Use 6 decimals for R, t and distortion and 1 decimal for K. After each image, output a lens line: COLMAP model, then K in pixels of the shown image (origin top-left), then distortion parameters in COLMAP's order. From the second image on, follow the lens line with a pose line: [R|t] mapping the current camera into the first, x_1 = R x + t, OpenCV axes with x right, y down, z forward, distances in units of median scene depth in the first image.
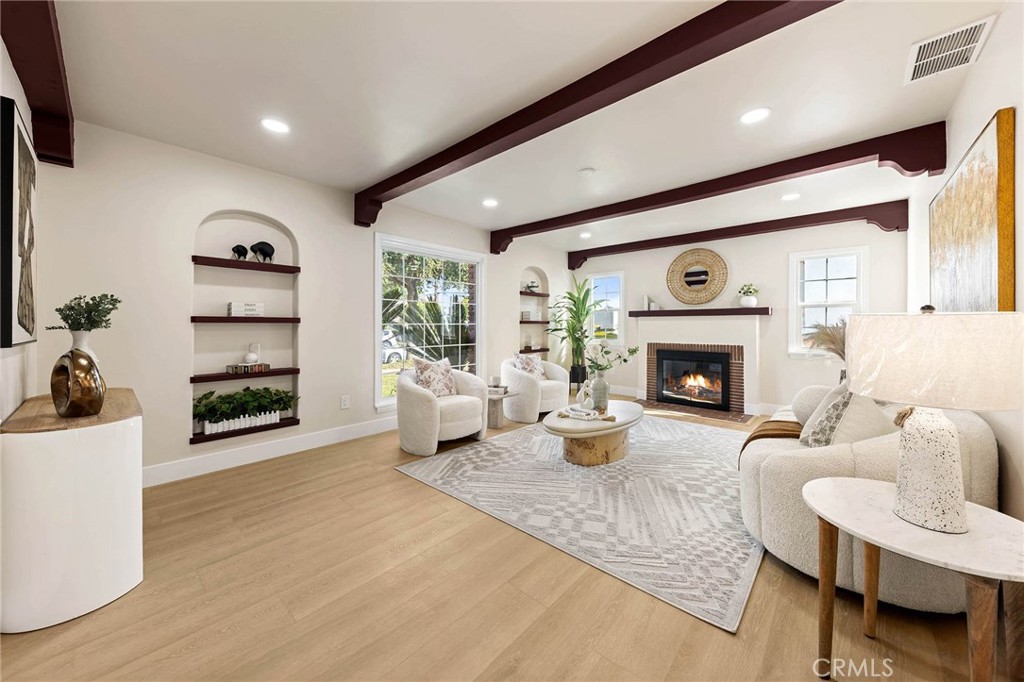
lens RADIAL K [[378.3, 0, 516.7], [0, 378.3, 327.7], [0, 0, 1]] dist [0.002334, -0.000932]
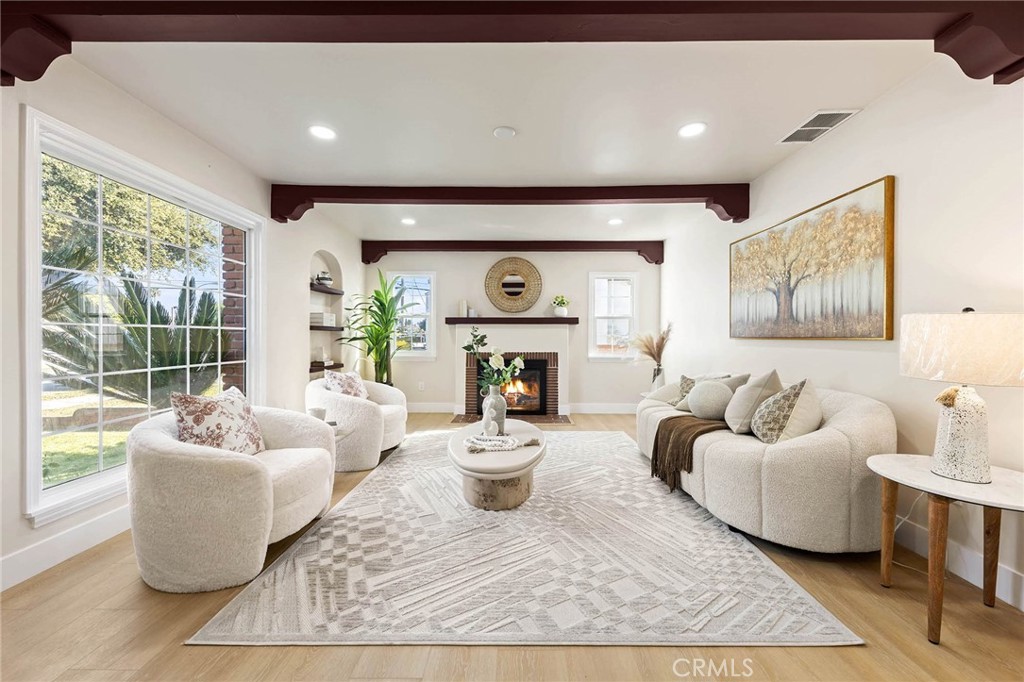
lens RADIAL K [[378.3, 0, 509.4], [0, 378.3, 341.9], [0, 0, 1]] dist [0.002334, -0.000932]
pose [[0.738570, -0.005766, 0.674152, -0.272000], [0.002750, 0.999981, 0.005540, 0.012951], [-0.674171, -0.002238, 0.738572, 0.336585]]
